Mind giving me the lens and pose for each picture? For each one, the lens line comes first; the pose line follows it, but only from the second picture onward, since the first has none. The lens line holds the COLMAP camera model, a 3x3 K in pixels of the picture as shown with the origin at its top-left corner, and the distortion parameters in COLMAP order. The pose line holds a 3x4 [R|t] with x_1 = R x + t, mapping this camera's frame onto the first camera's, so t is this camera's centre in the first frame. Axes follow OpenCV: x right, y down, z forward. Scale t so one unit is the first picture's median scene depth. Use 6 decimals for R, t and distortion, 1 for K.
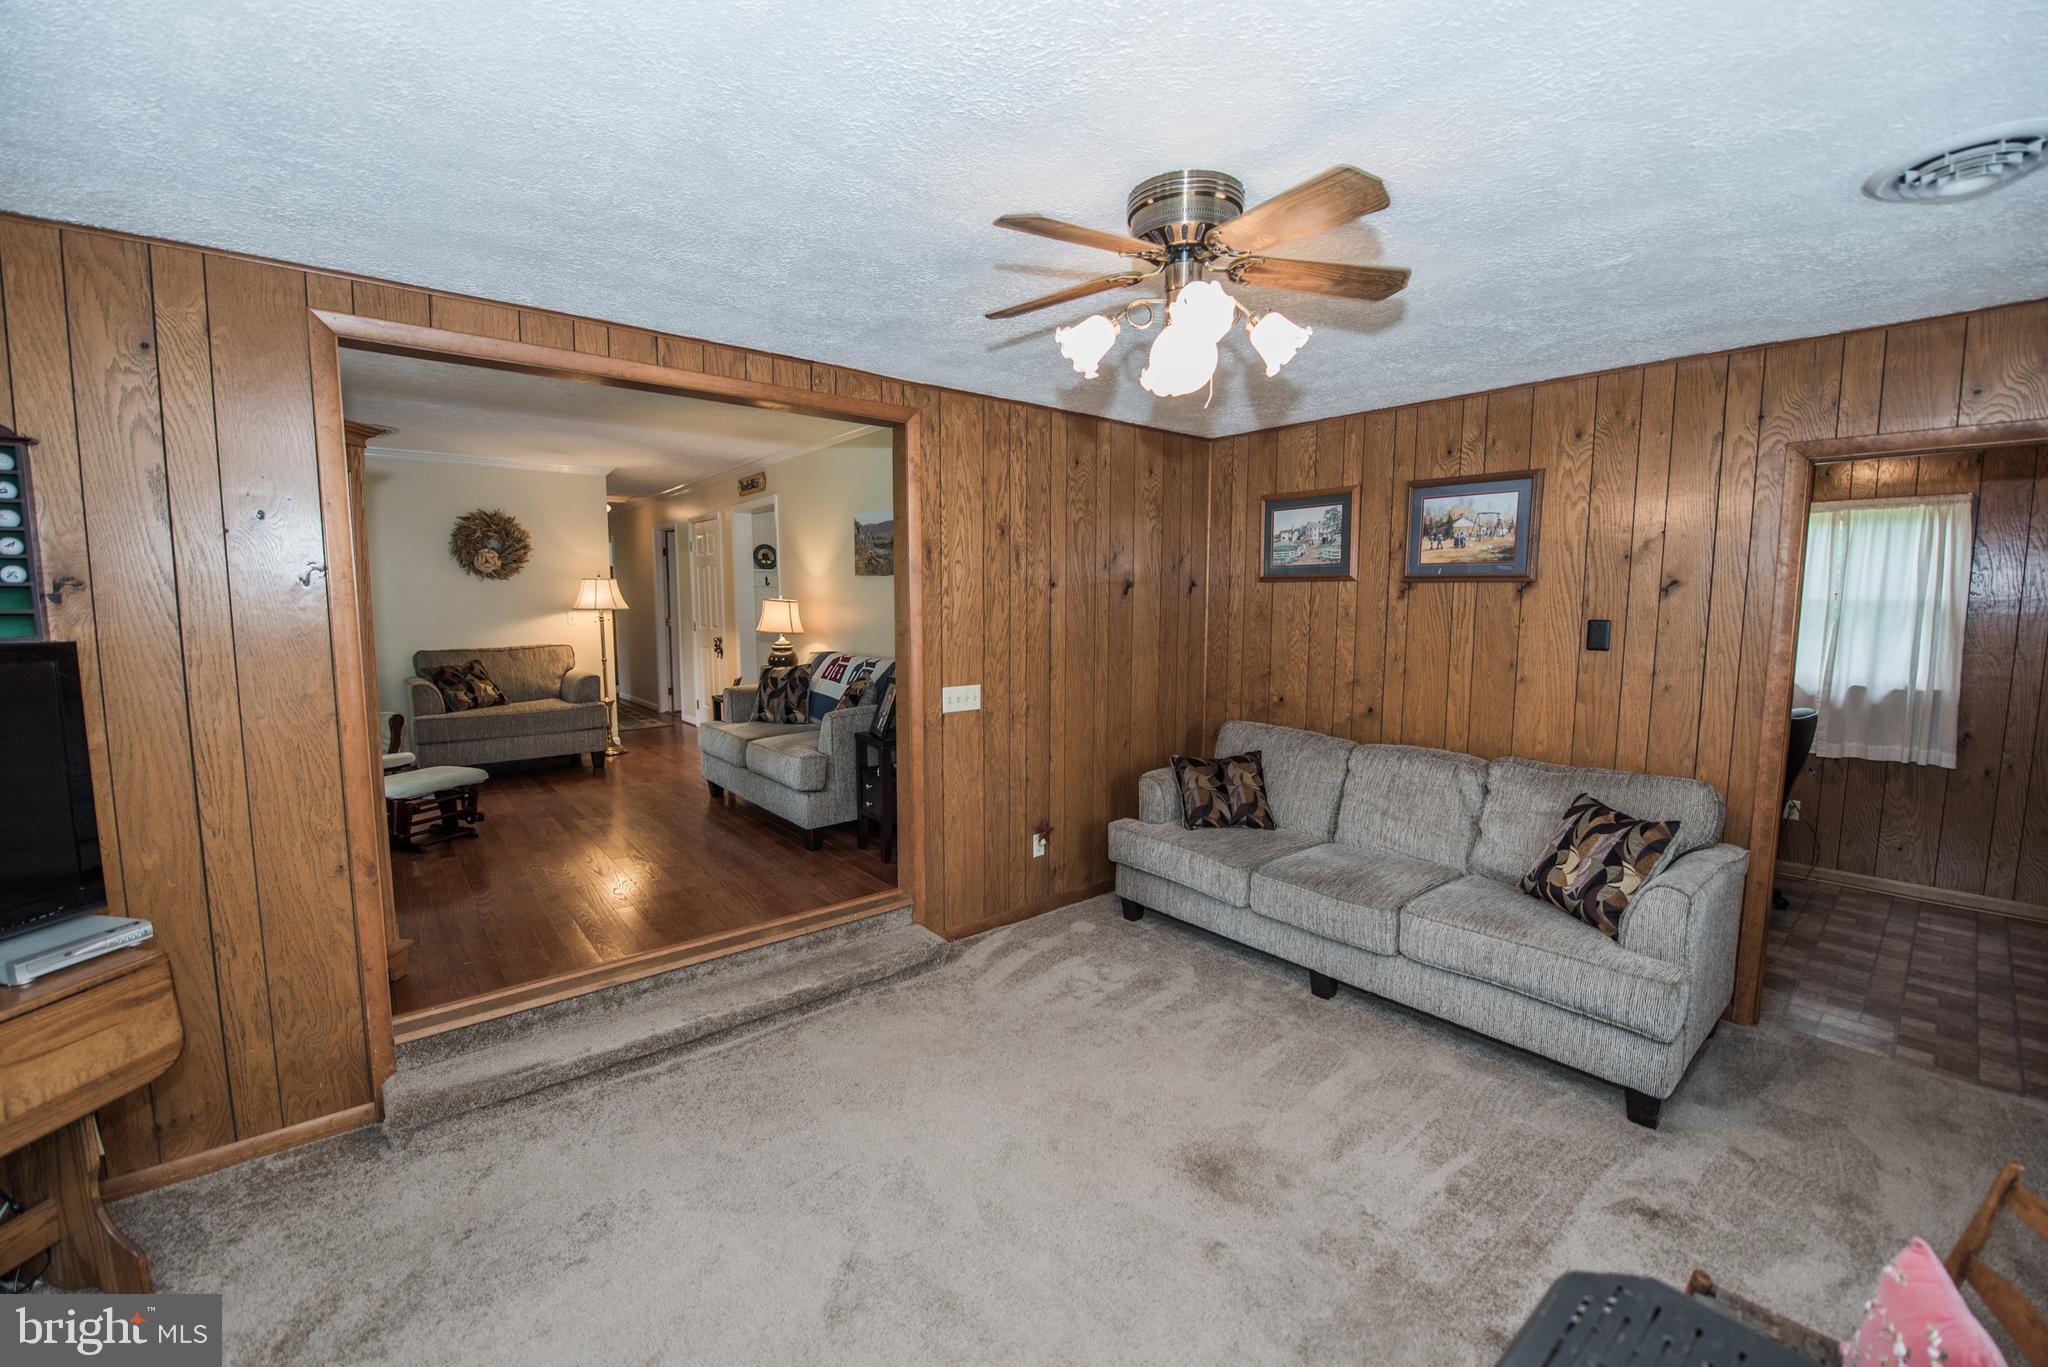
lens RADIAL K [[813.2, 0, 1019.5], [0, 813.2, 683.5], [0, 0, 1]] dist [-0.017578, -0.001830]
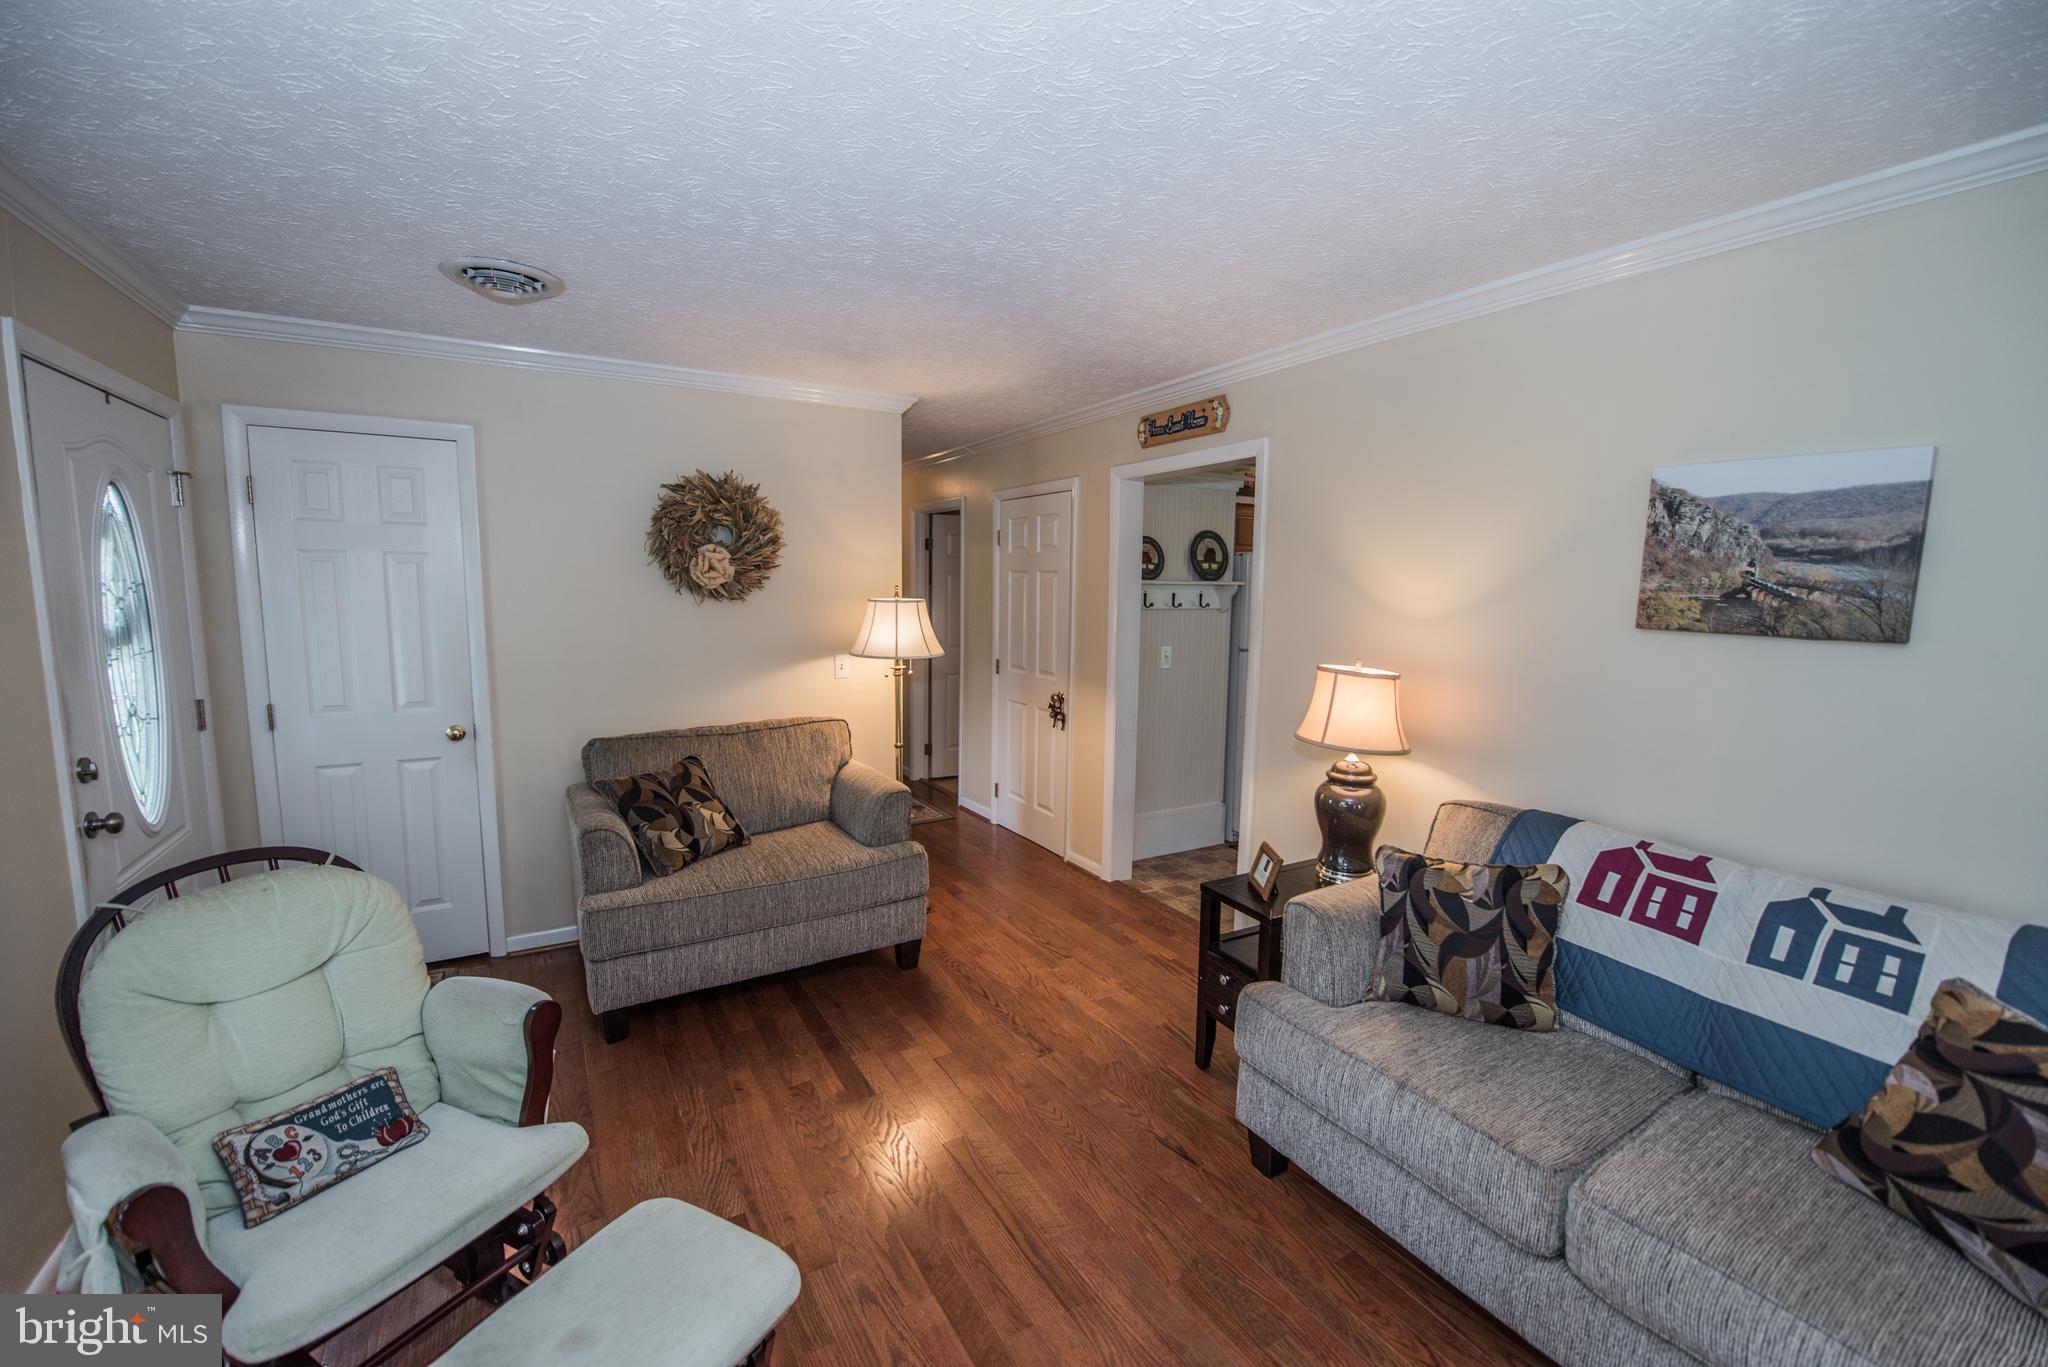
lens RADIAL K [[813.2, 0, 1019.5], [0, 813.2, 683.5], [0, 0, 1]] dist [-0.017578, -0.001830]
pose [[0.988529, 0.029966, -0.148029, -0.577298], [-0.027184, 0.999414, 0.020784, -0.140502], [0.148565, -0.016522, 0.988765, 0.761251]]
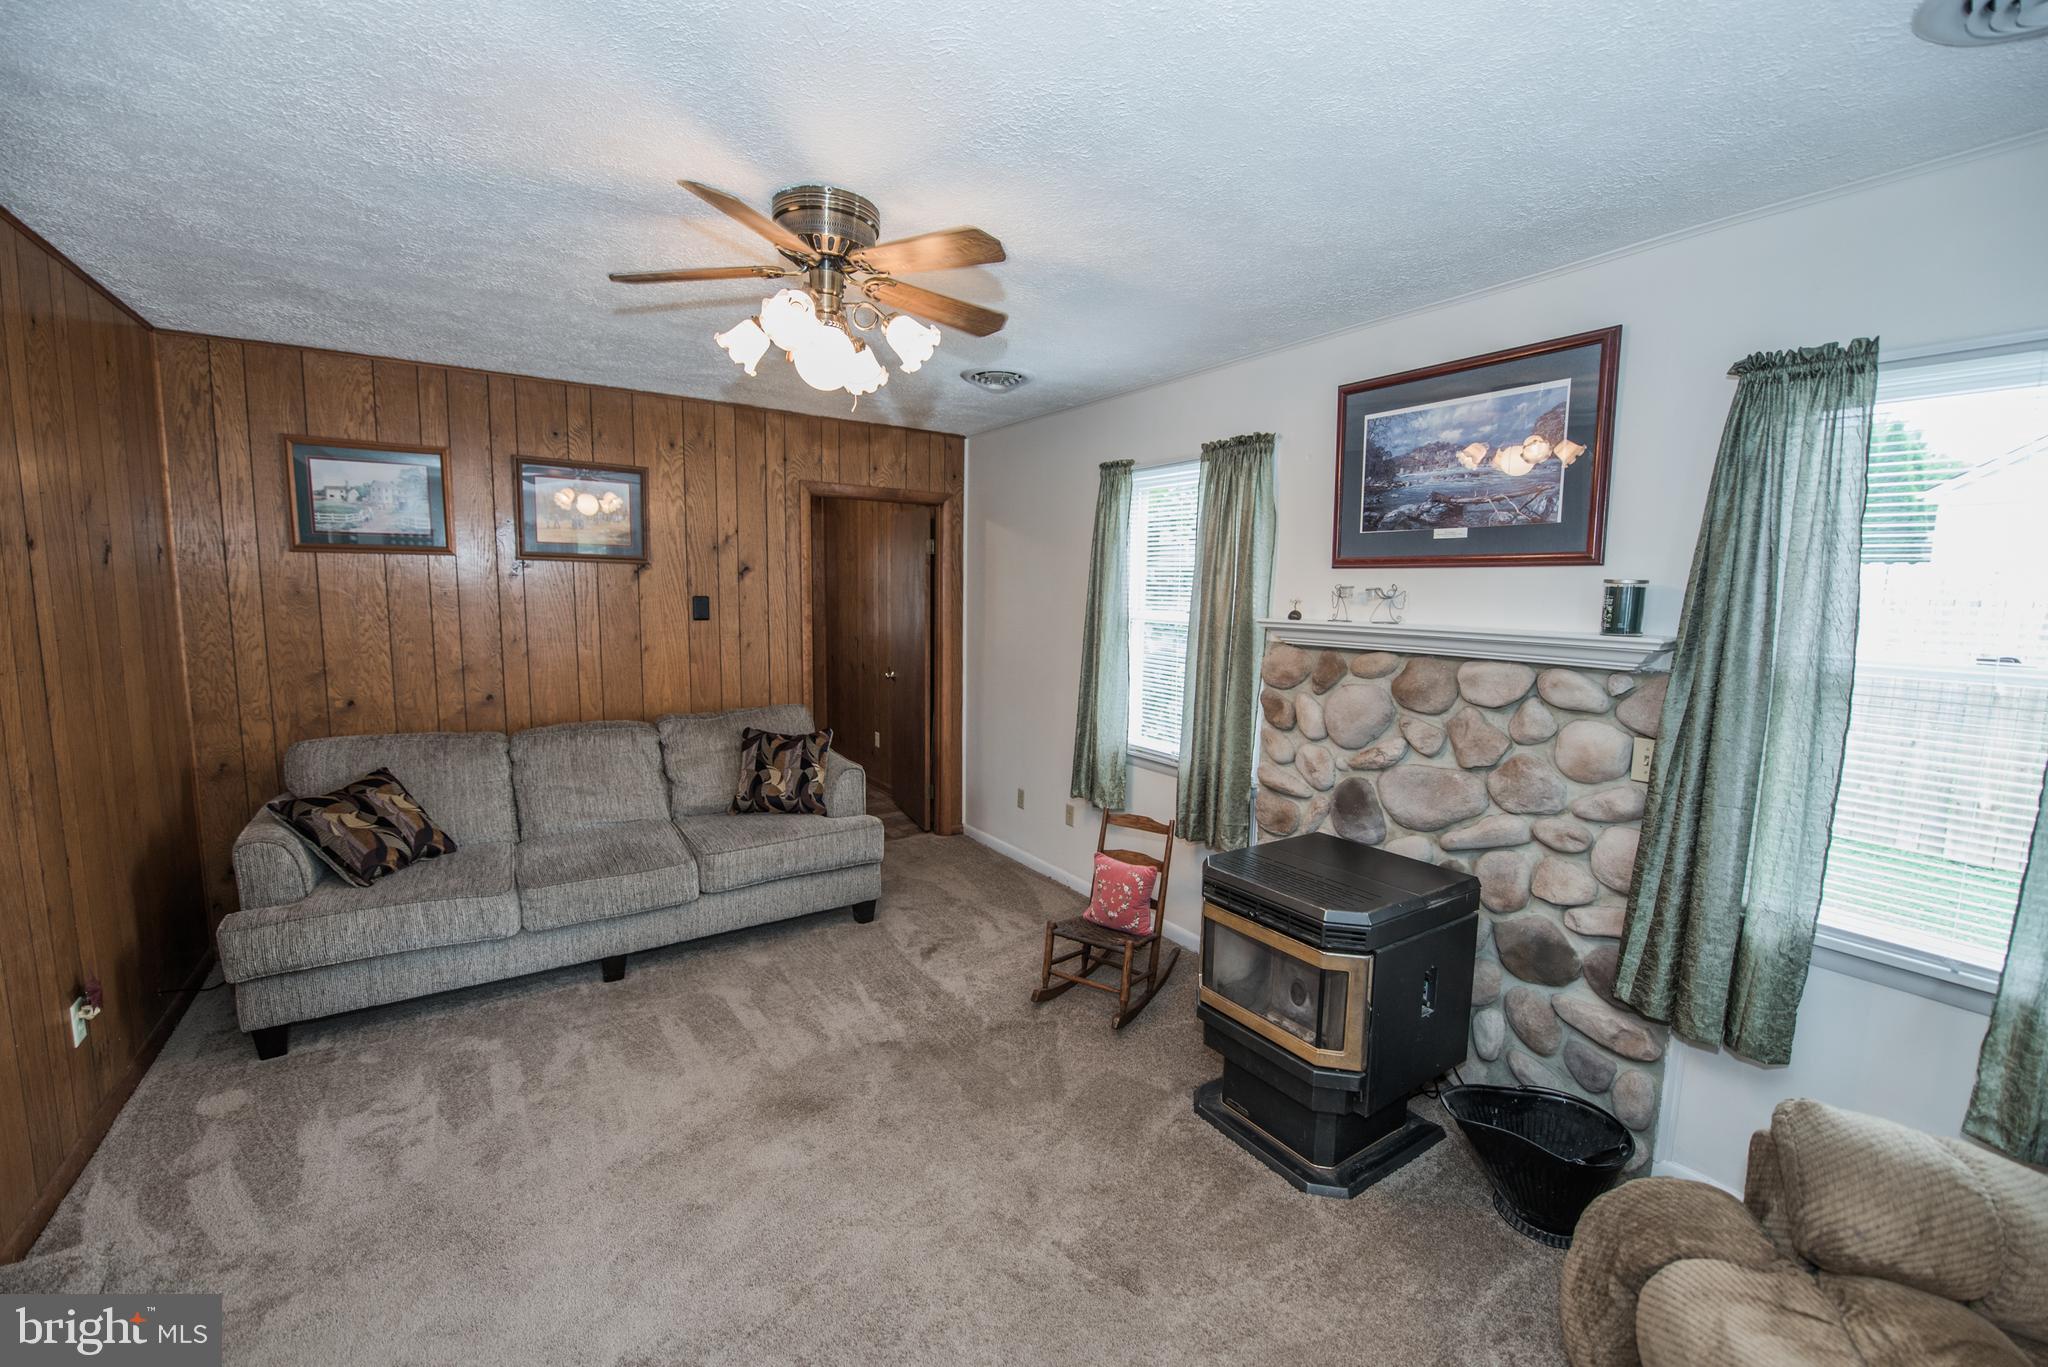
lens RADIAL K [[813.2, 0, 1019.5], [0, 813.2, 683.5], [0, 0, 1]] dist [-0.017578, -0.001830]
pose [[0.099098, -0.115469, 0.988356, -0.398756], [0.086703, 0.990469, 0.107022, -0.027760], [-0.991293, 0.075087, 0.108165, 0.289923]]
